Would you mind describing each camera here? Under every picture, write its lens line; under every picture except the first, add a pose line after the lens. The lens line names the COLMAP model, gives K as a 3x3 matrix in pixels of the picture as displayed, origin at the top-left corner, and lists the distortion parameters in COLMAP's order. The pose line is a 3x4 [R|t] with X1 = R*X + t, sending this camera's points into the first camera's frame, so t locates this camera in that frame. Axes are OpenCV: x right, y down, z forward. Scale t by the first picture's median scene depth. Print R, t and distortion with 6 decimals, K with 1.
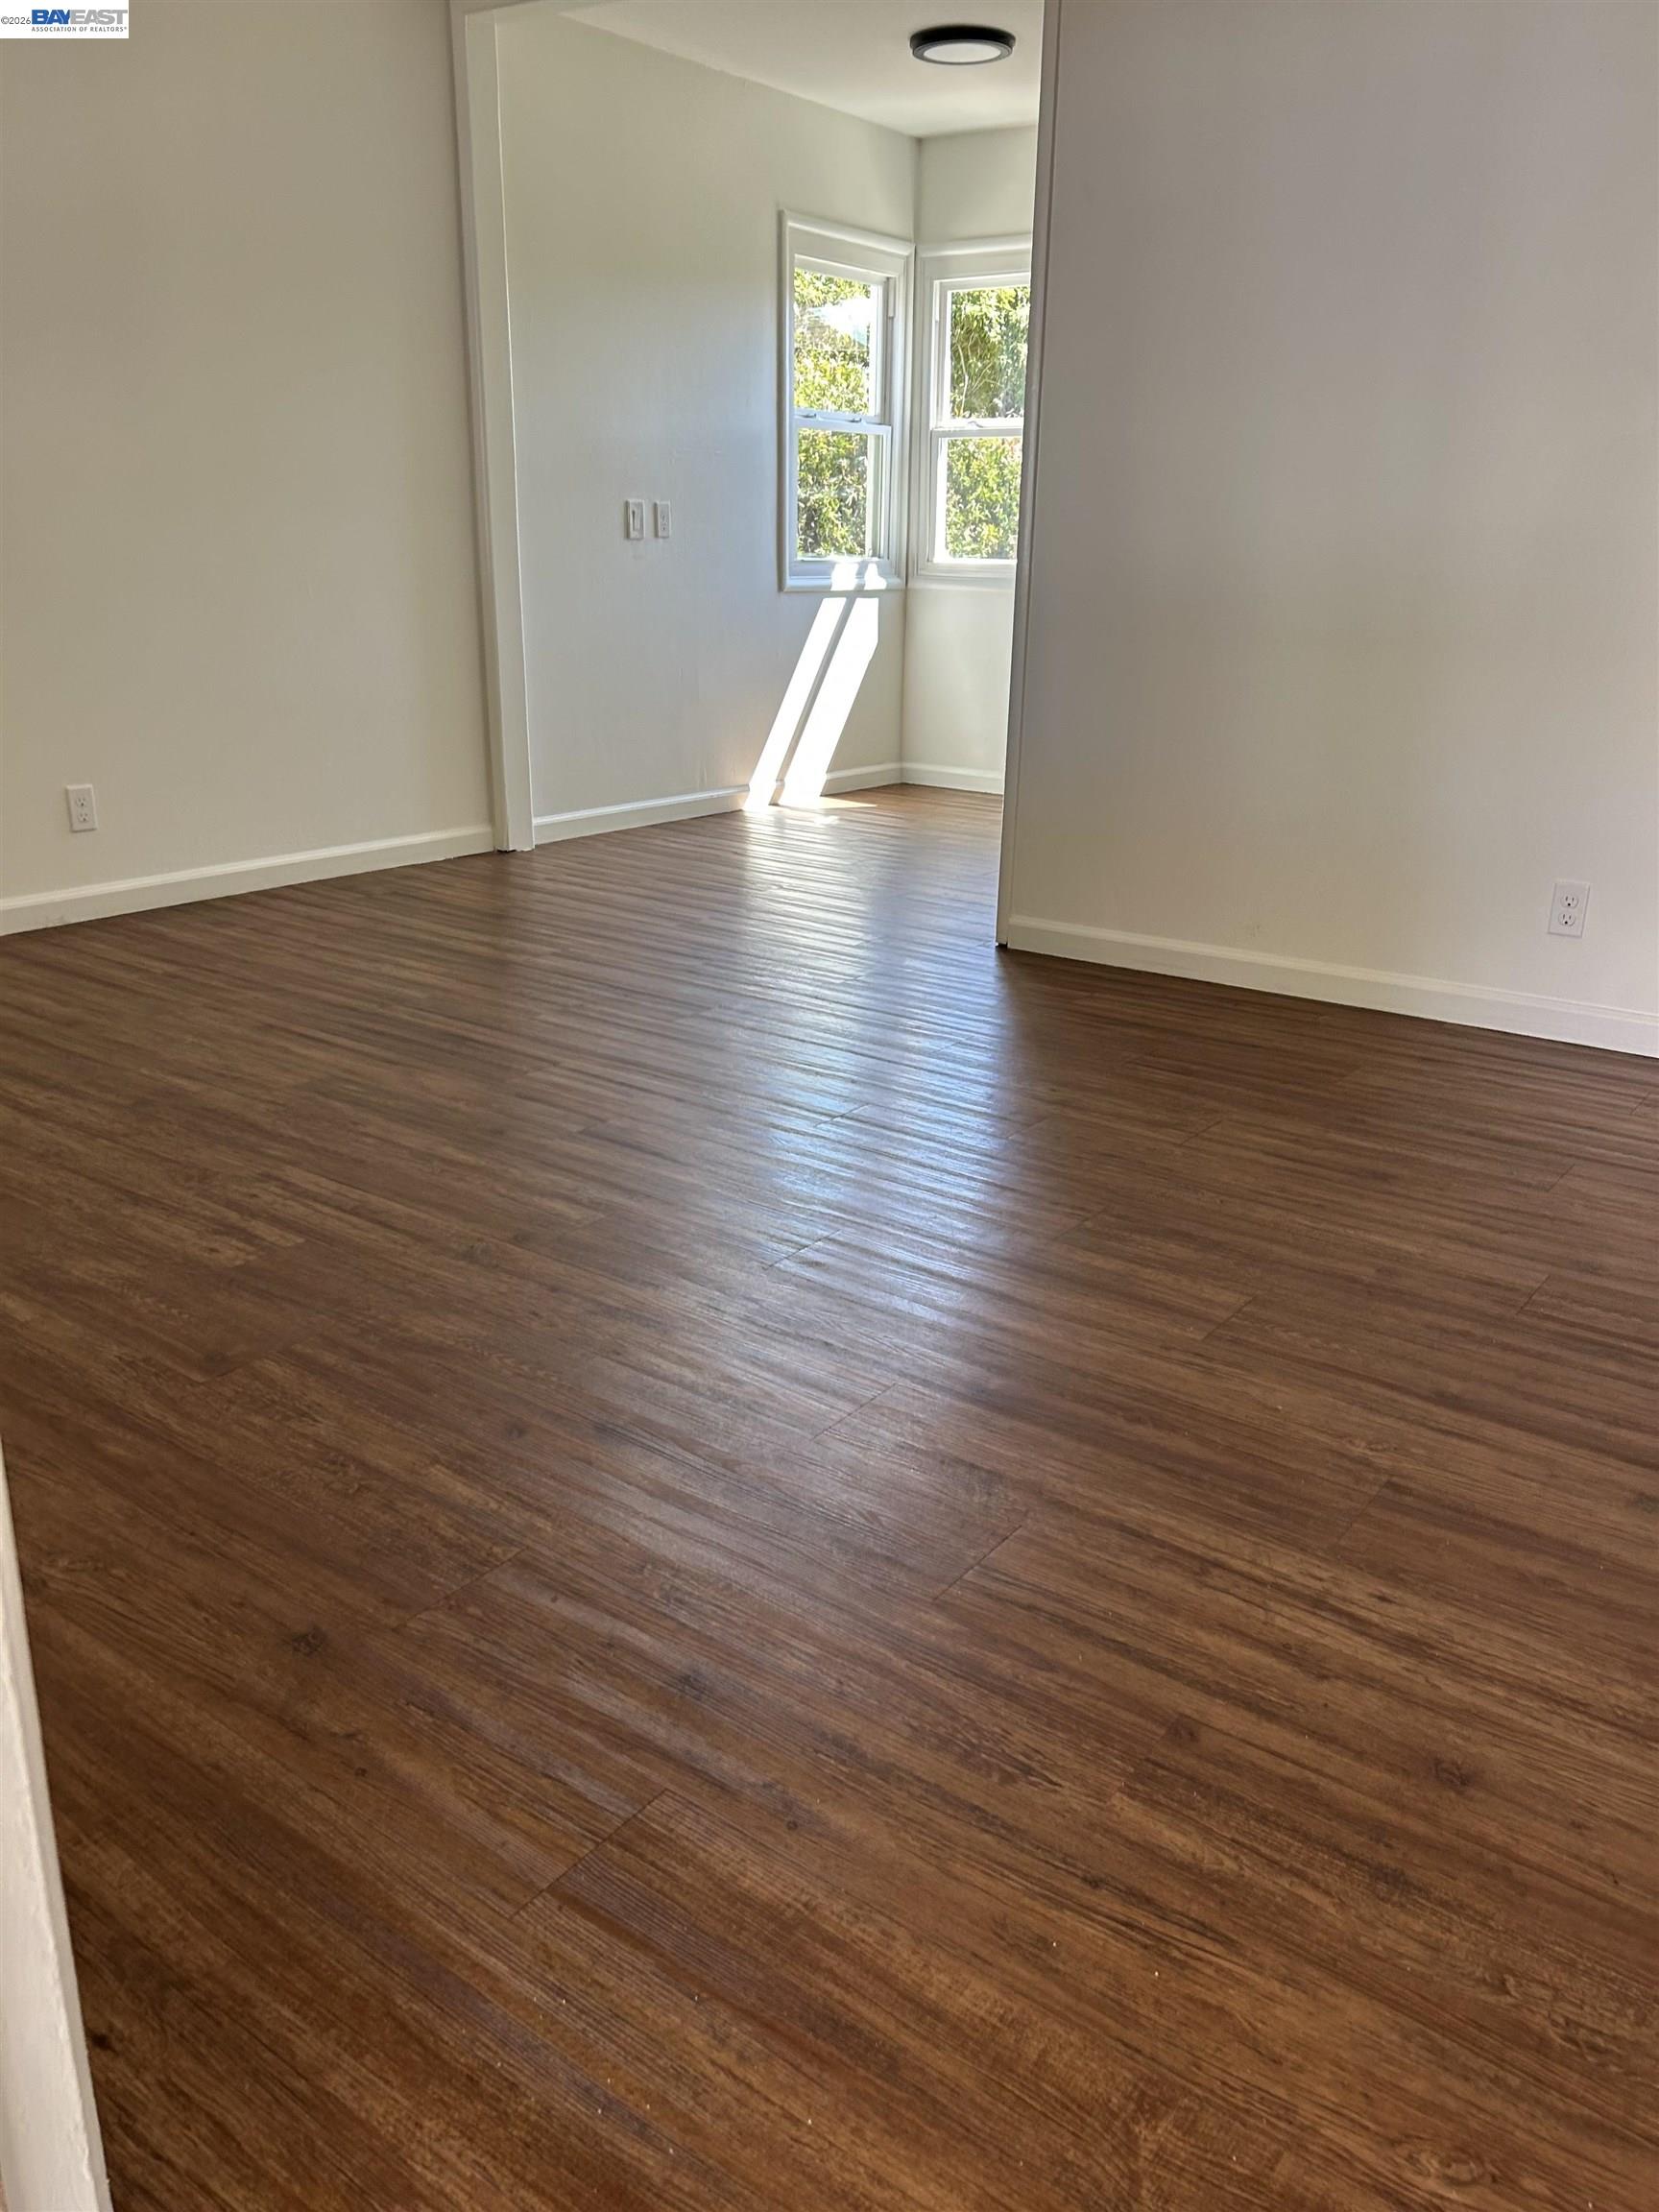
lens RADIAL K [[1673.1, 0, 829.5], [0, 1673.1, 1106.0], [0, 0, 1]] dist [0.002128, -0.008438]
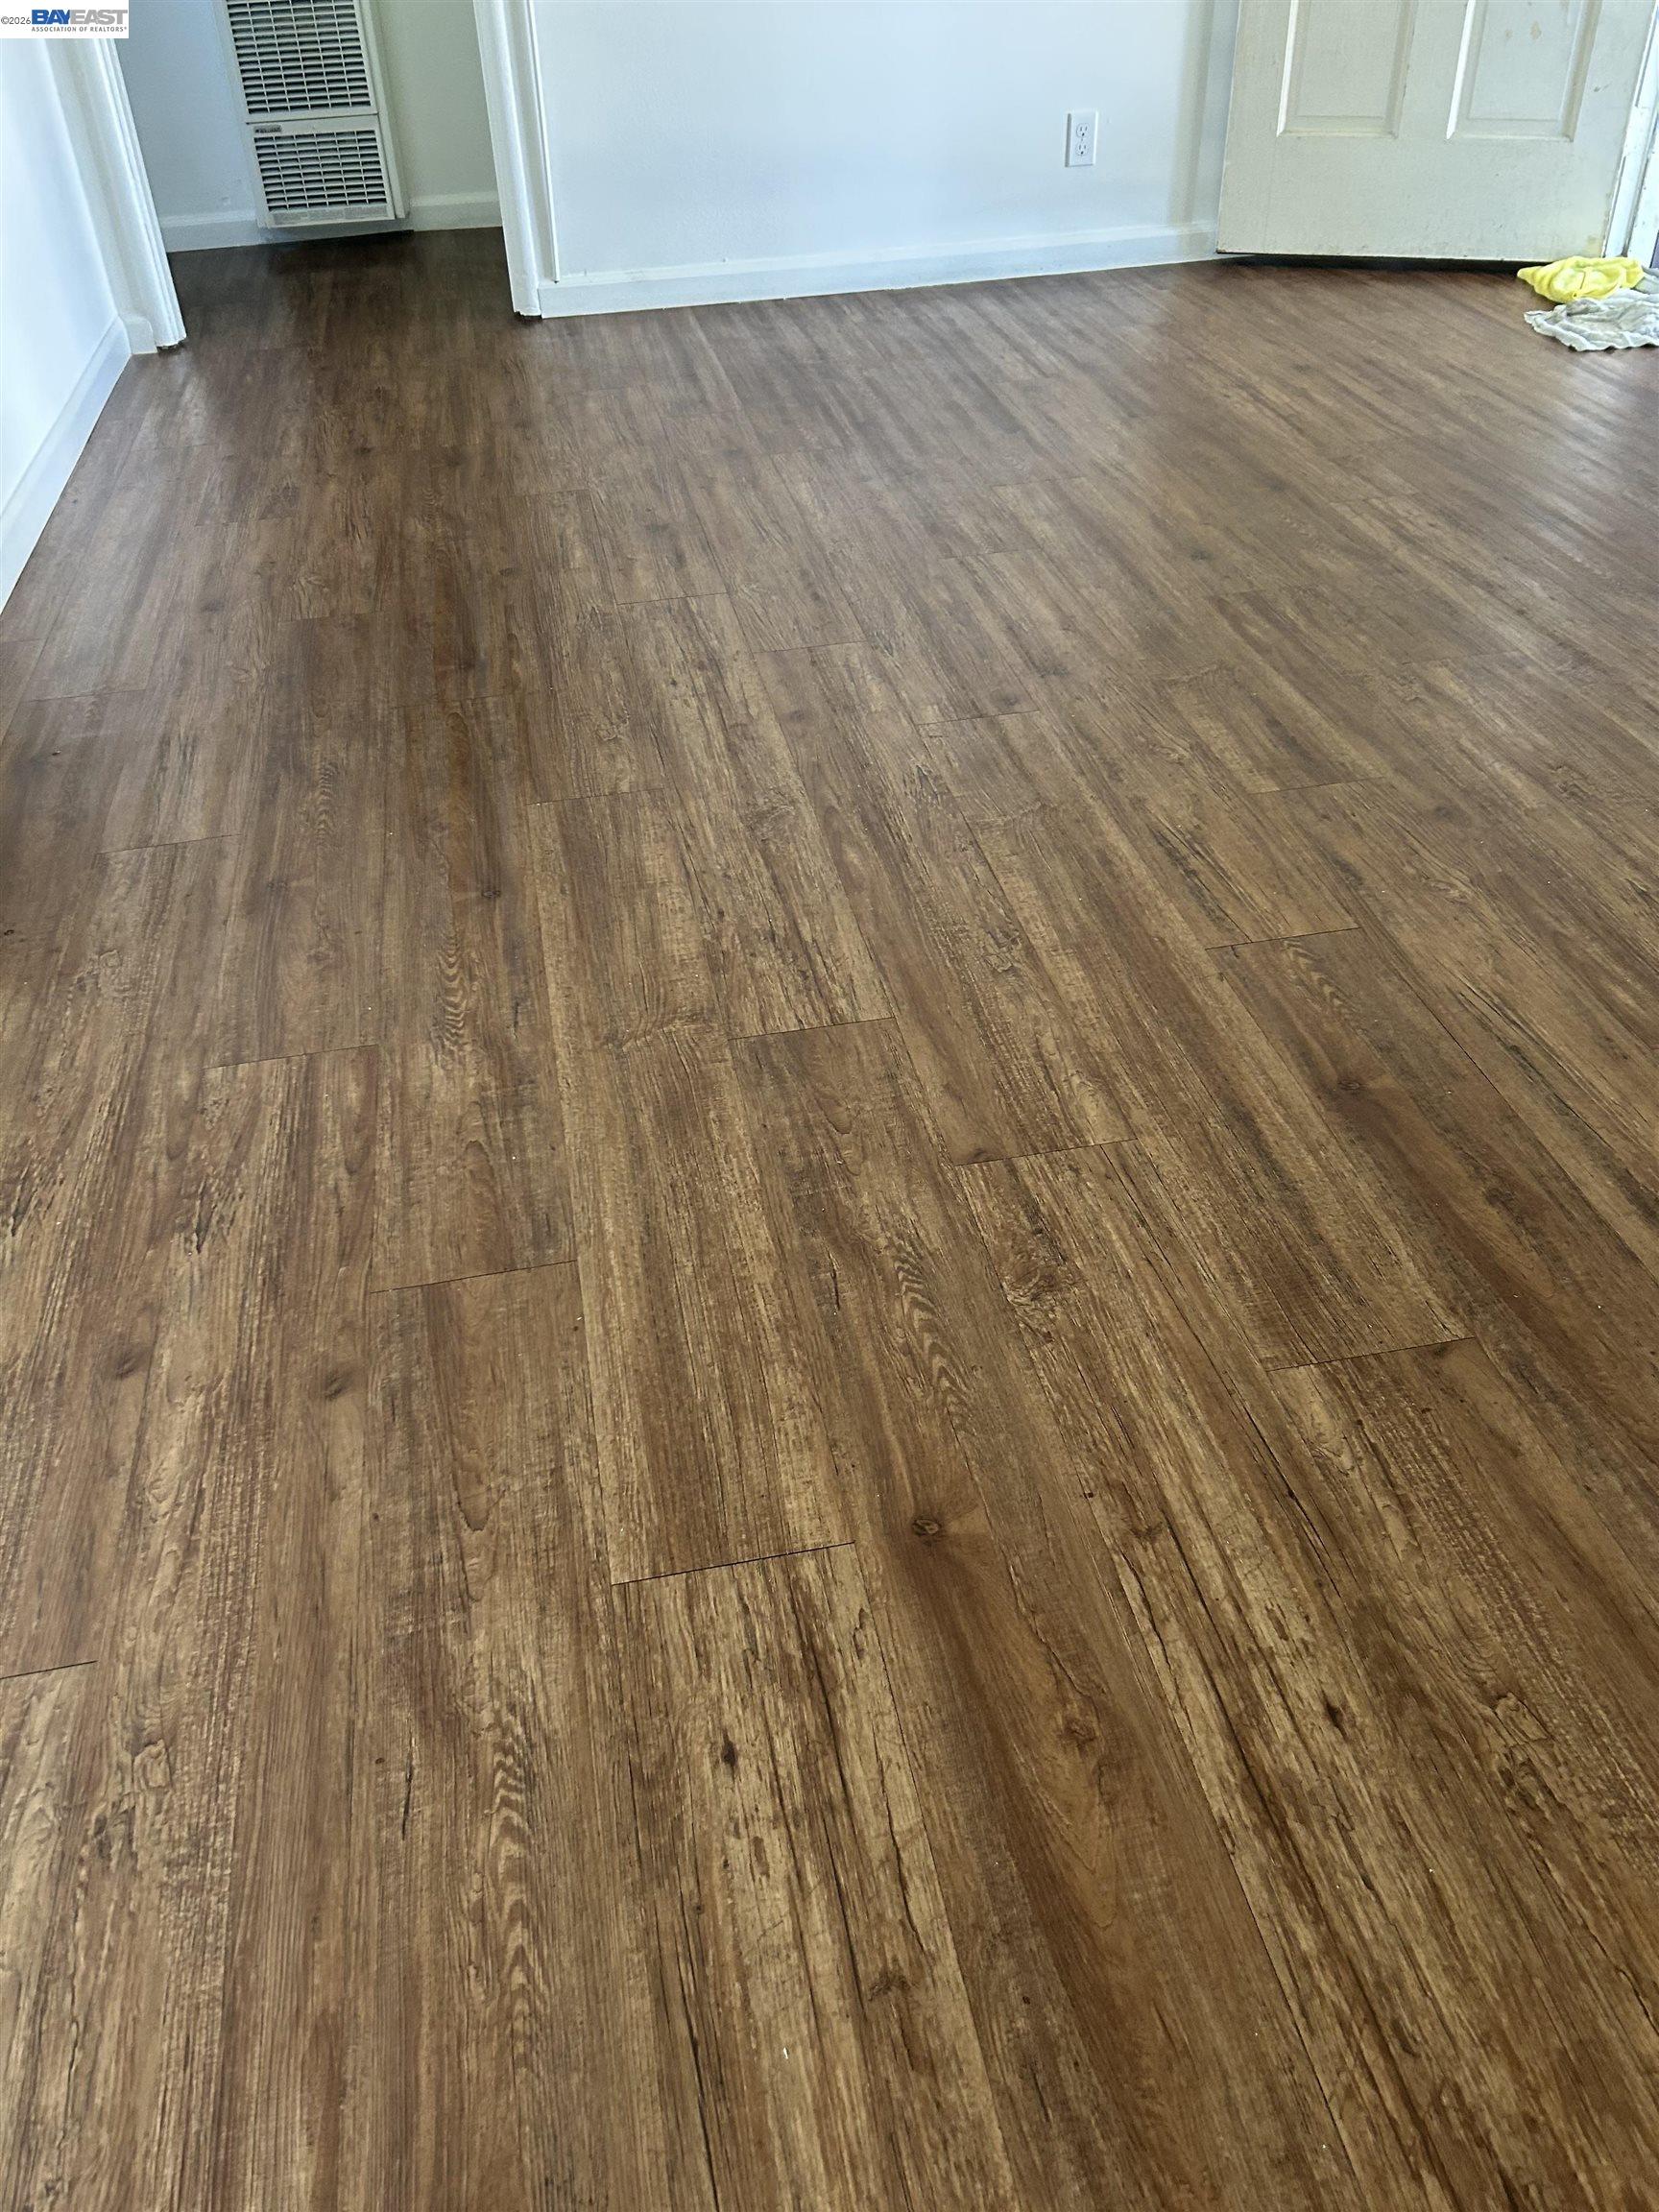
lens RADIAL K [[1673.1, 0, 829.5], [0, 1673.1, 1106.0], [0, 0, 1]] dist [0.002128, -0.008438]
pose [[-0.734308, -0.413283, 0.538506, -0.309247], [0.239015, 0.585084, 0.774951, -0.360592], [-0.635345, 0.697764, -0.330851, 1.051025]]
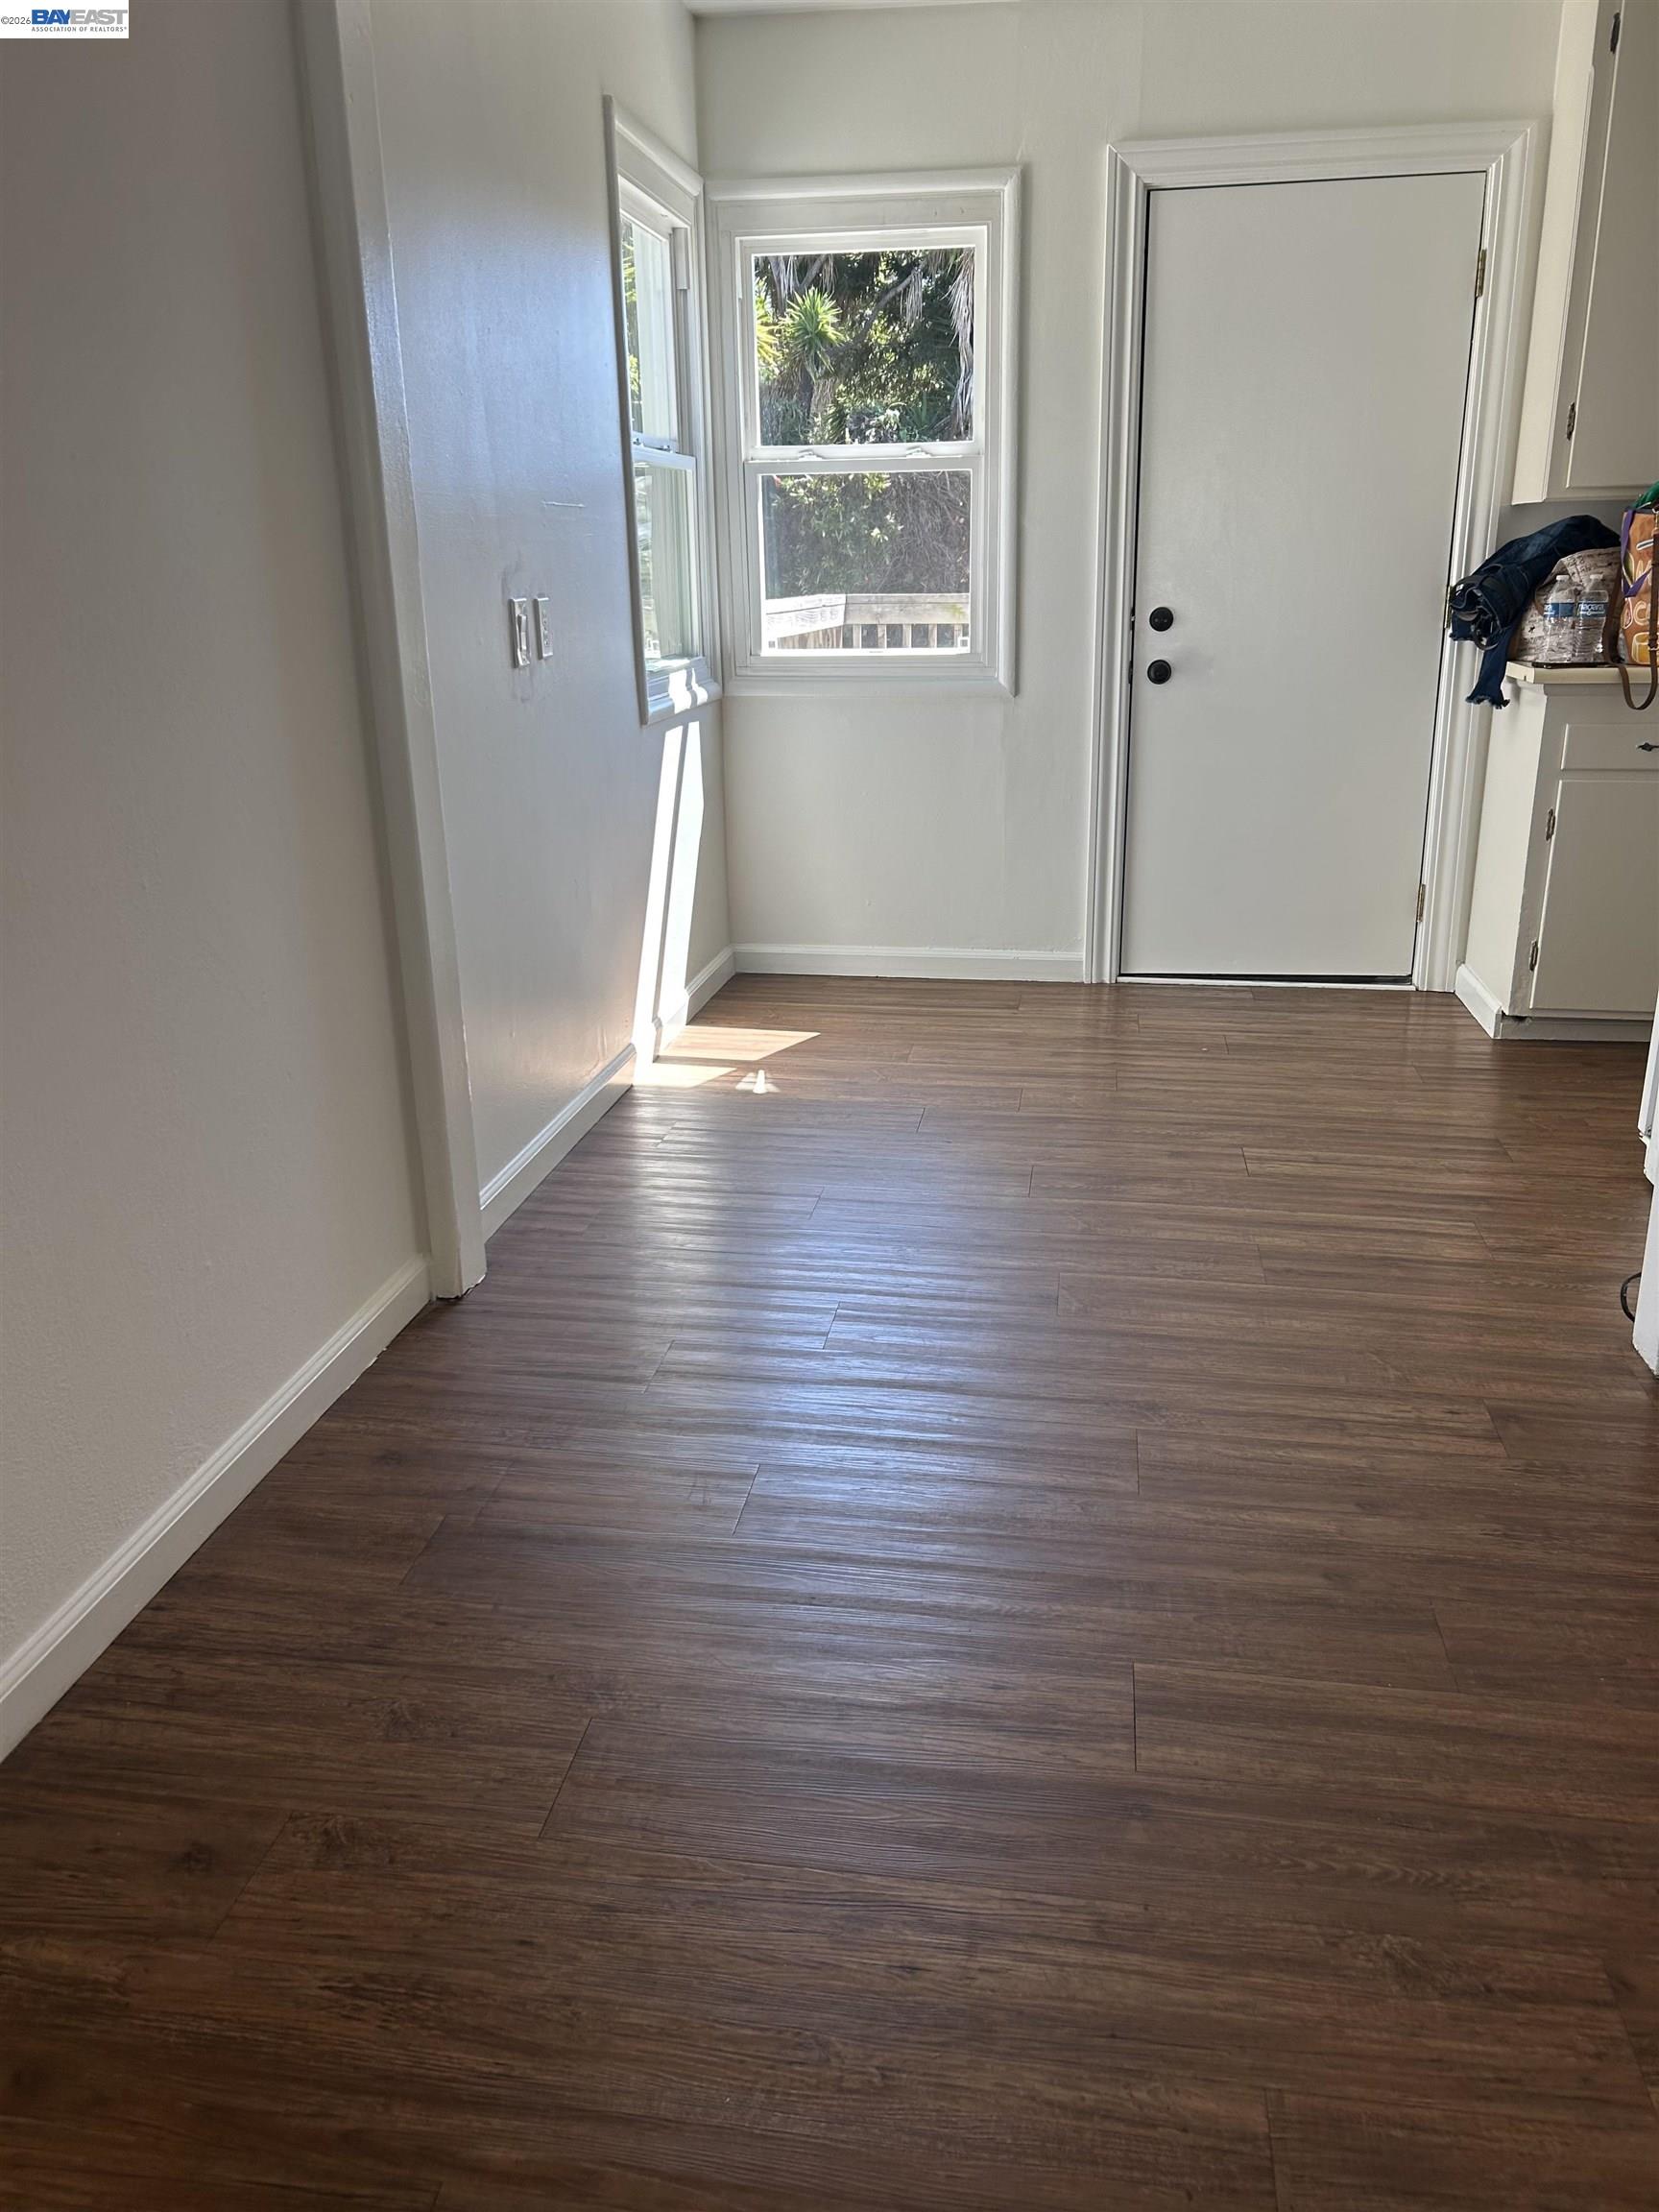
lens RADIAL K [[1673.1, 0, 829.5], [0, 1673.1, 1106.0], [0, 0, 1]] dist [0.002128, -0.008438]
pose [[0.885510, -0.173552, 0.430990, -0.401812], [0.177869, 0.983578, 0.030620, -0.274236], [-0.429227, 0.049546, 0.901837, 0.657388]]
